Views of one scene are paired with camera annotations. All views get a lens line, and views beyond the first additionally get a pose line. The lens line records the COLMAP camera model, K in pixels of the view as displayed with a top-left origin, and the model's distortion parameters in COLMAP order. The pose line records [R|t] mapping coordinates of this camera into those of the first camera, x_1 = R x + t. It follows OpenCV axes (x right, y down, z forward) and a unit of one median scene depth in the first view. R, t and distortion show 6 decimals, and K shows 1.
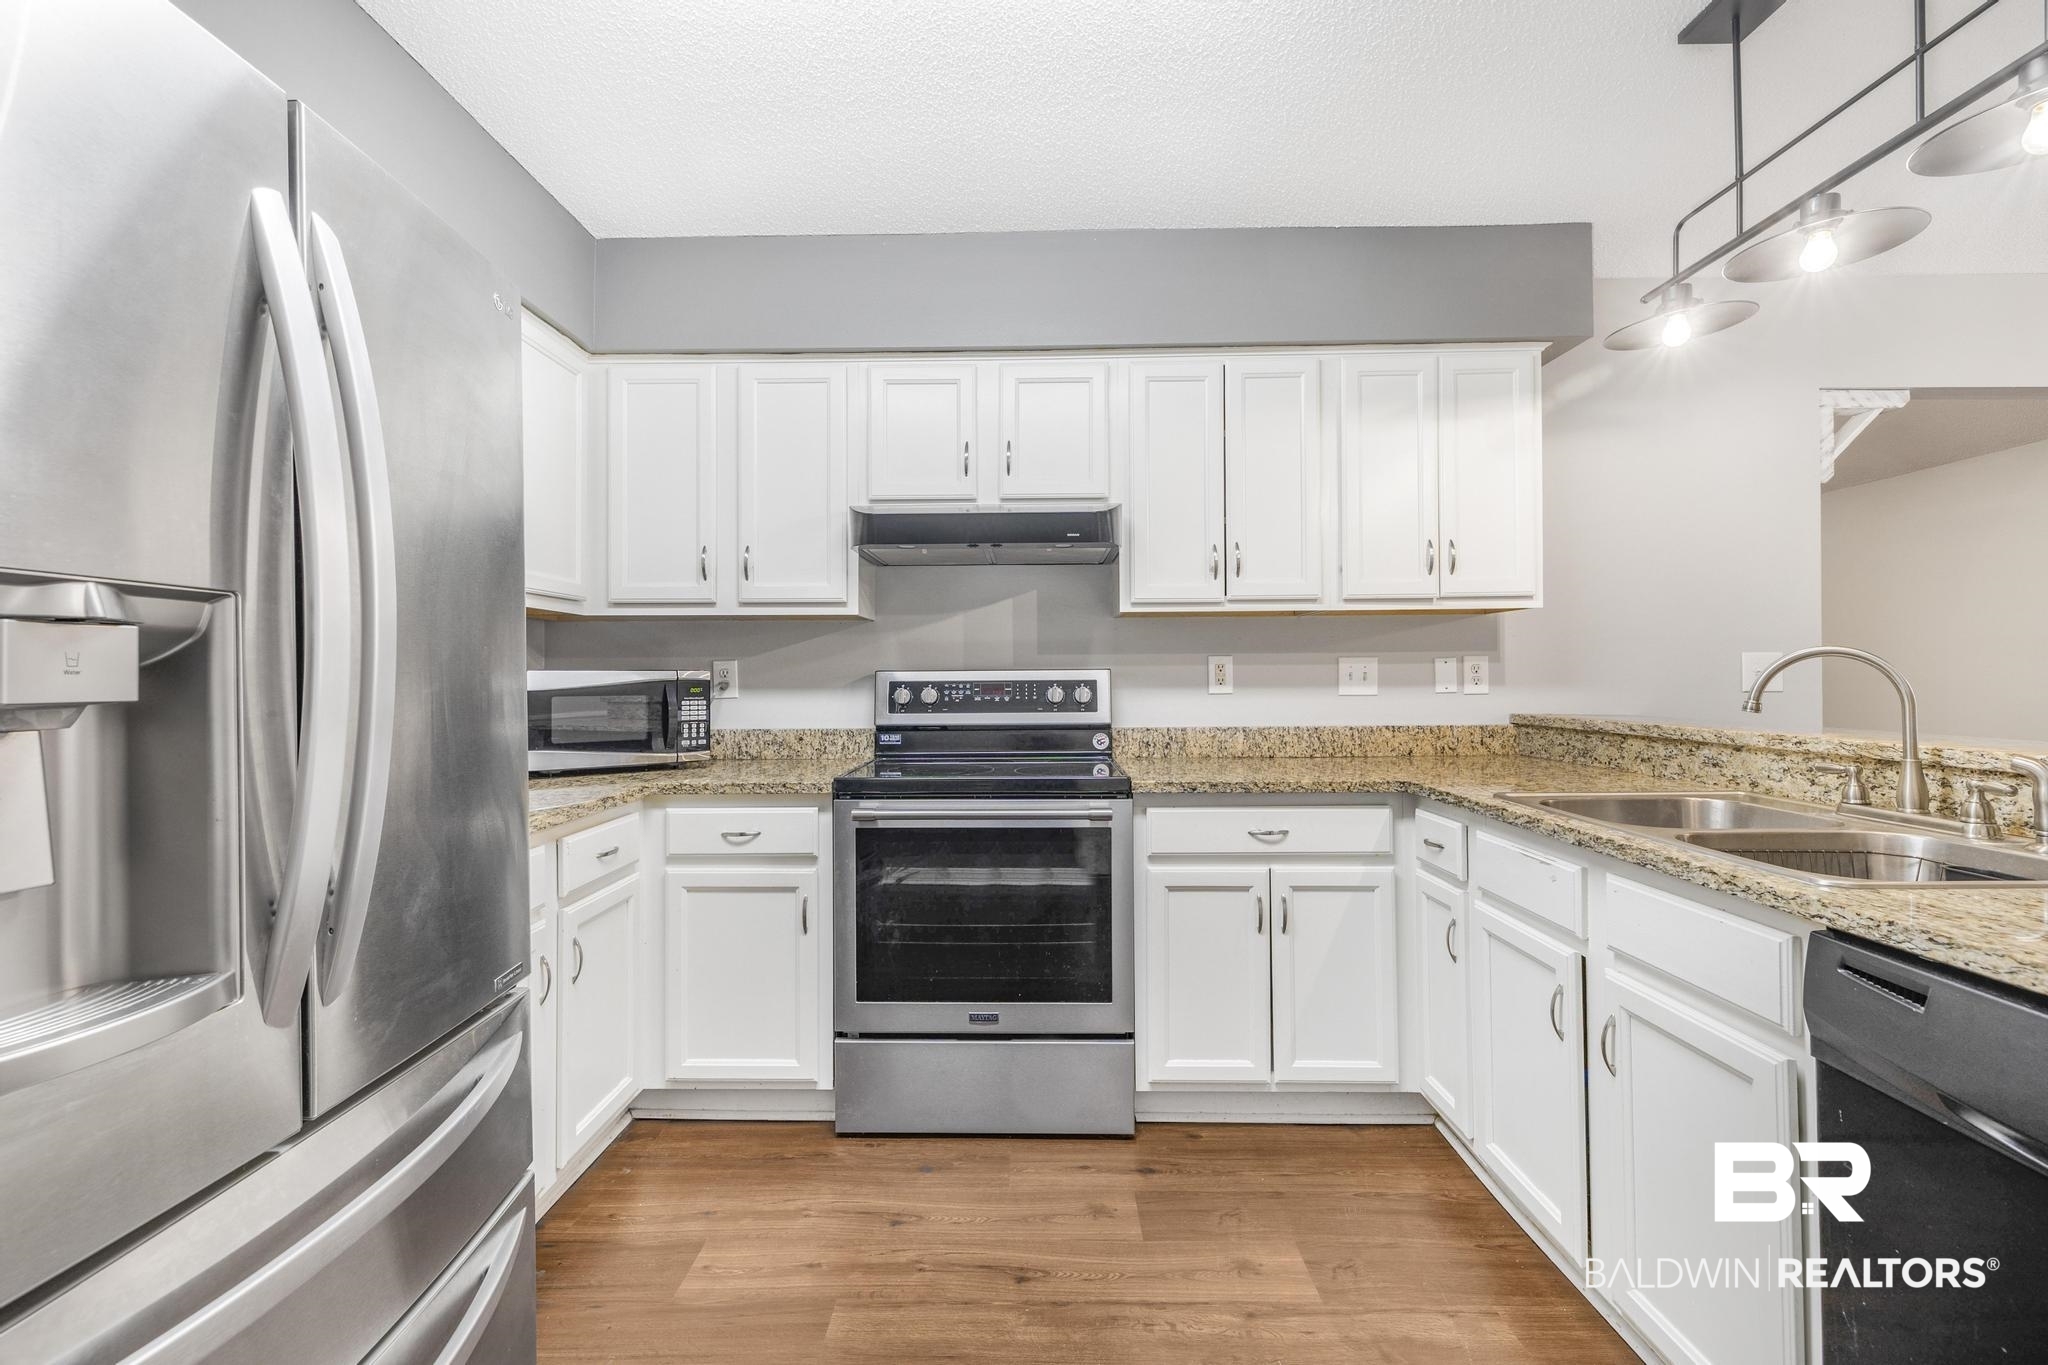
lens RADIAL K [[883.7, 0, 1011.7], [0, 883.7, 673.9], [0, 0, 1]] dist [0.008535, -0.000232]
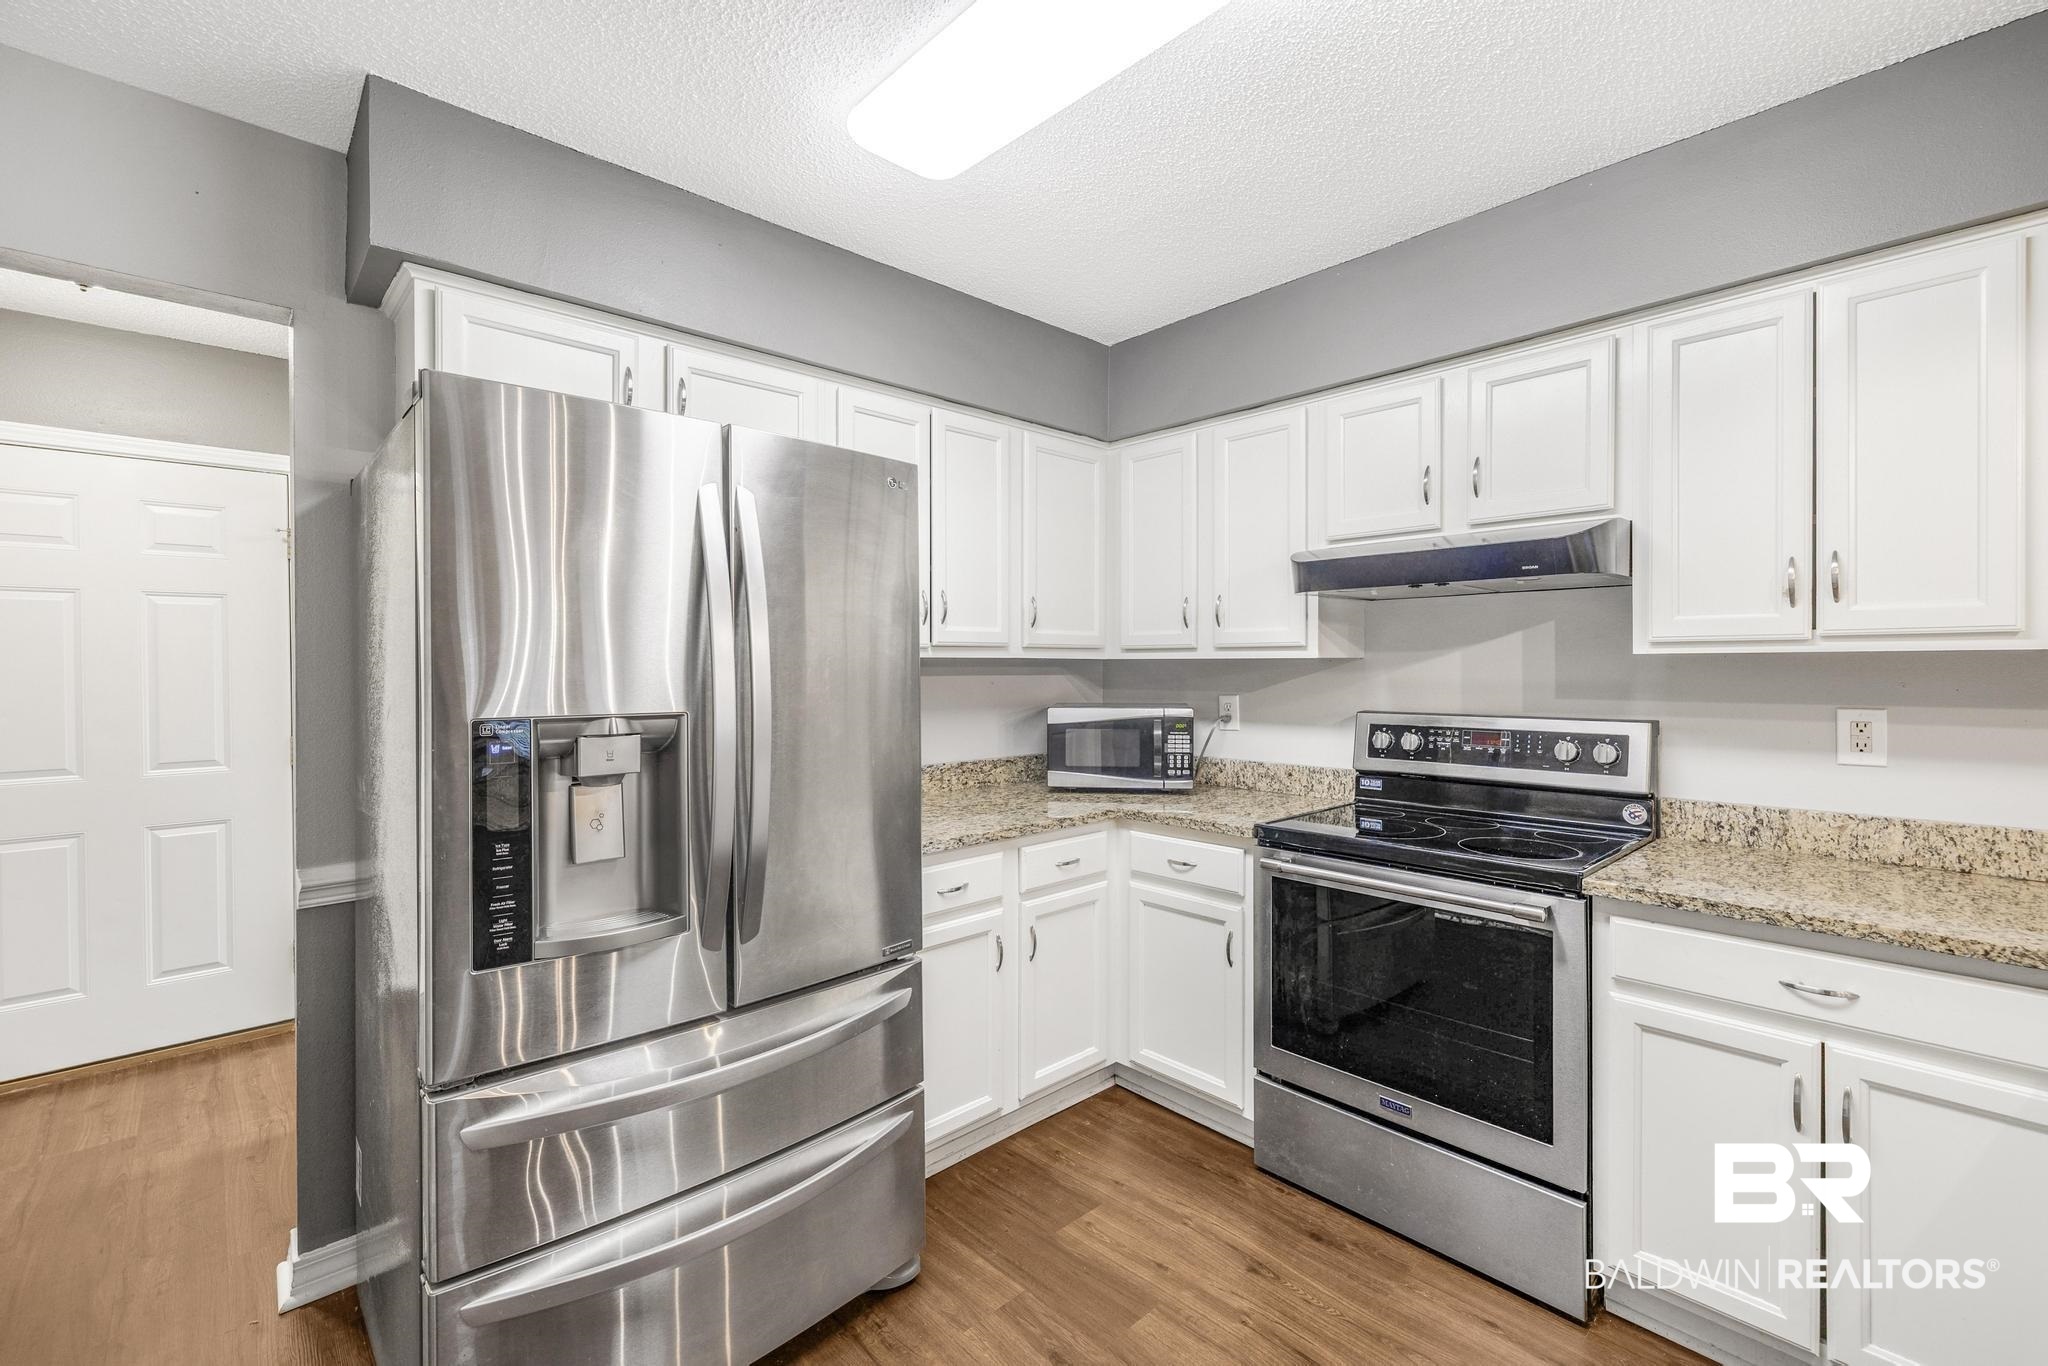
lens RADIAL K [[883.7, 0, 1016.8], [0, 883.7, 672.7], [0, 0, 1]] dist [0.008535, -0.000232]
pose [[0.692247, 0.008486, -0.721610, 0.349337], [0.002688, 0.999894, 0.014337, -0.074517], [0.721655, -0.011865, 0.692151, 0.082581]]
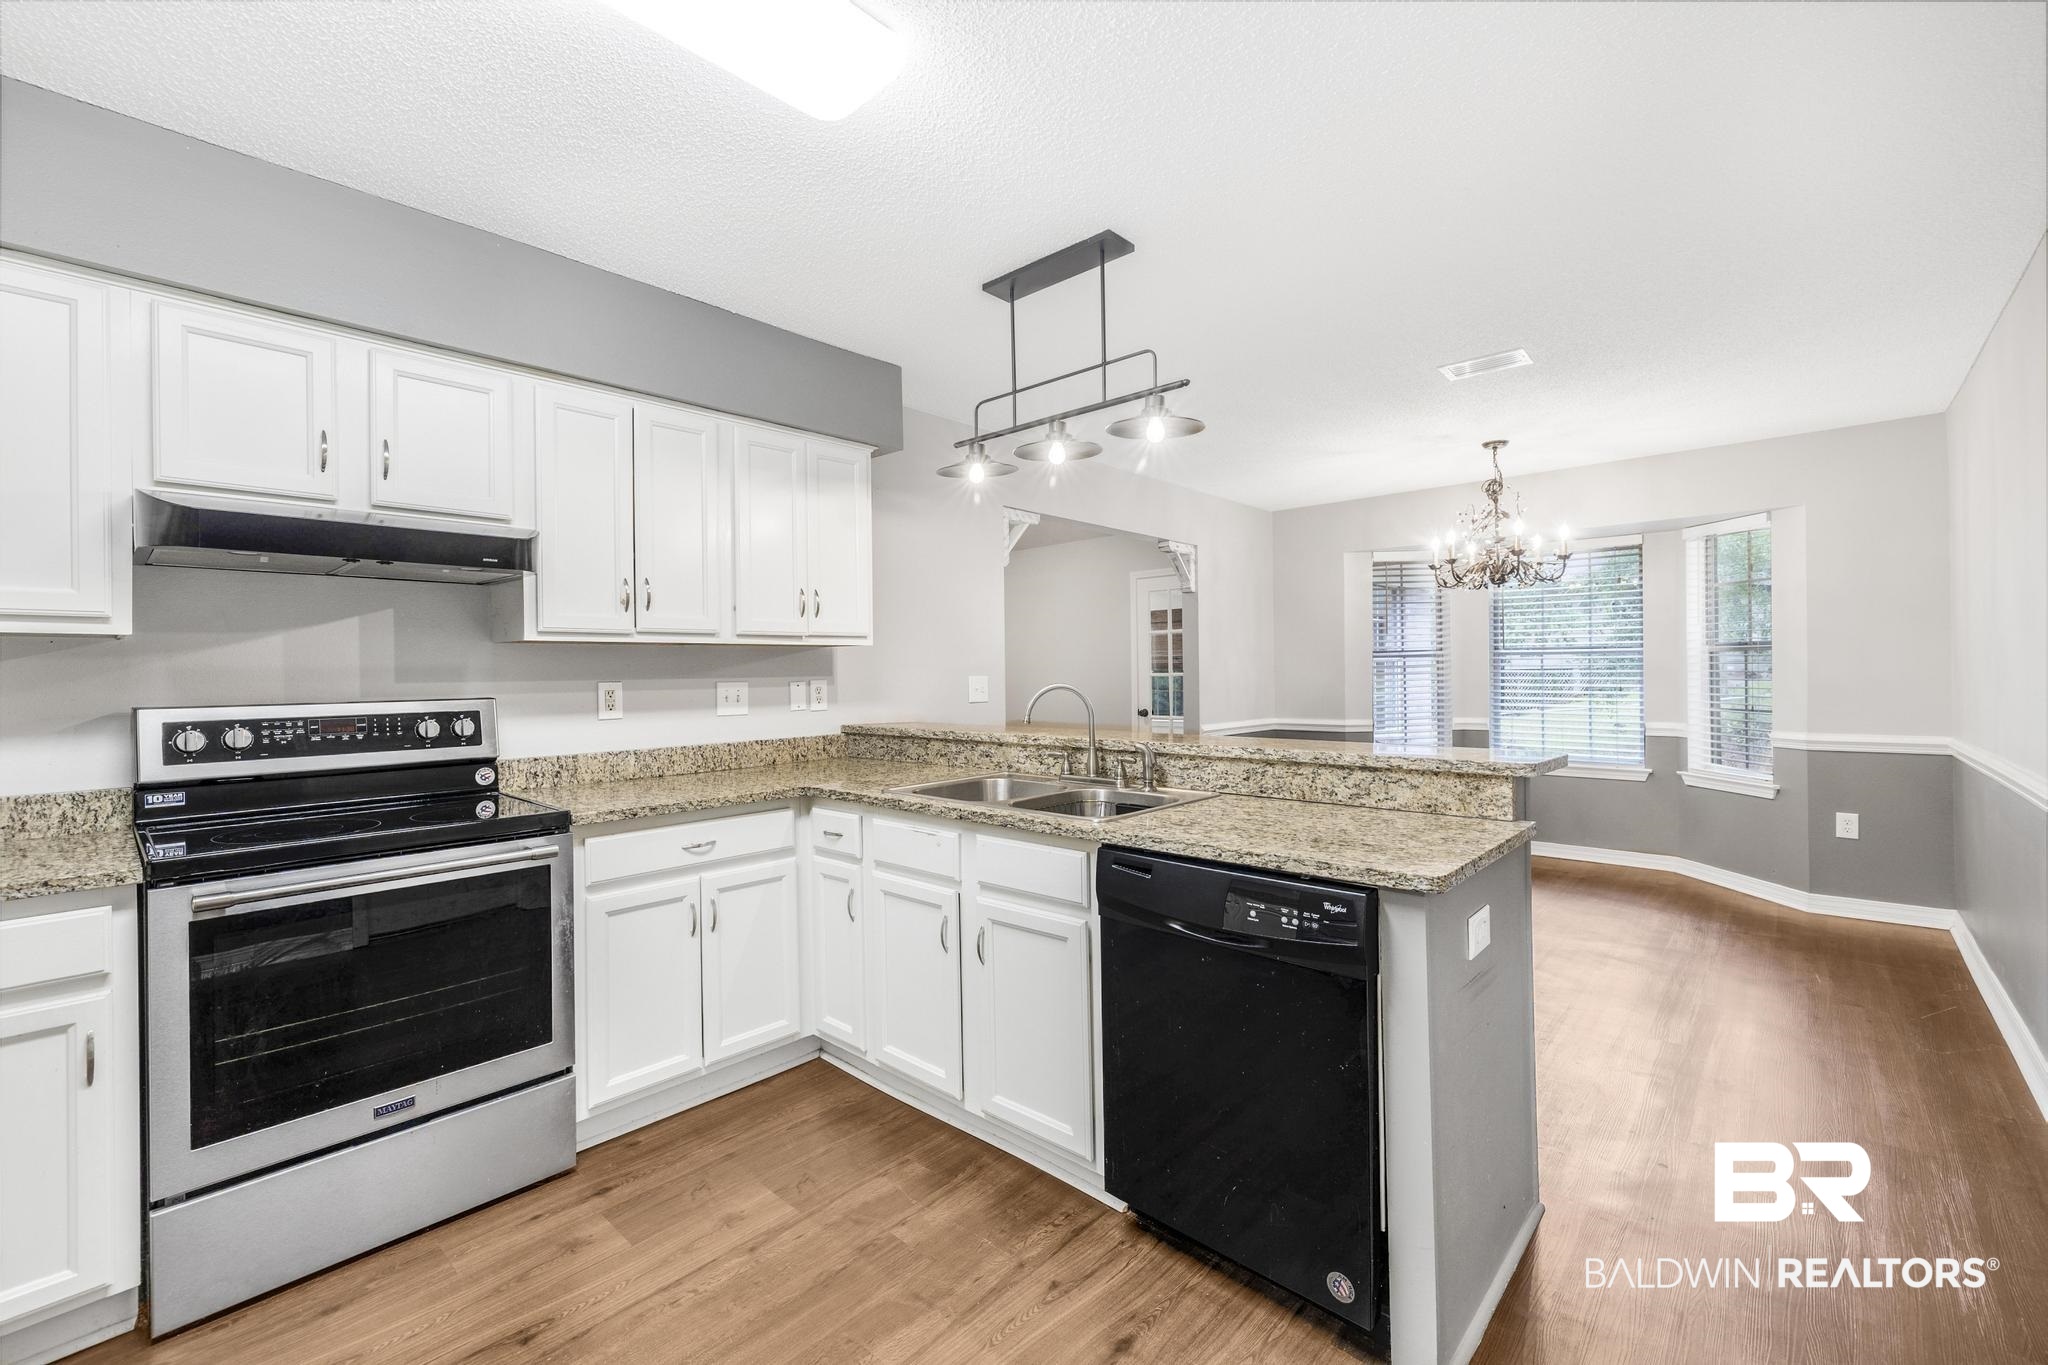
lens RADIAL K [[883.7, 0, 1021.3], [0, 883.7, 671.8], [0, 0, 1]] dist [0.008535, -0.000232]
pose [[0.659307, -0.003173, 0.751867, -0.276482], [0.005762, 0.999983, -0.000832, -0.035752], [-0.751852, 0.004880, 0.659314, -0.043701]]
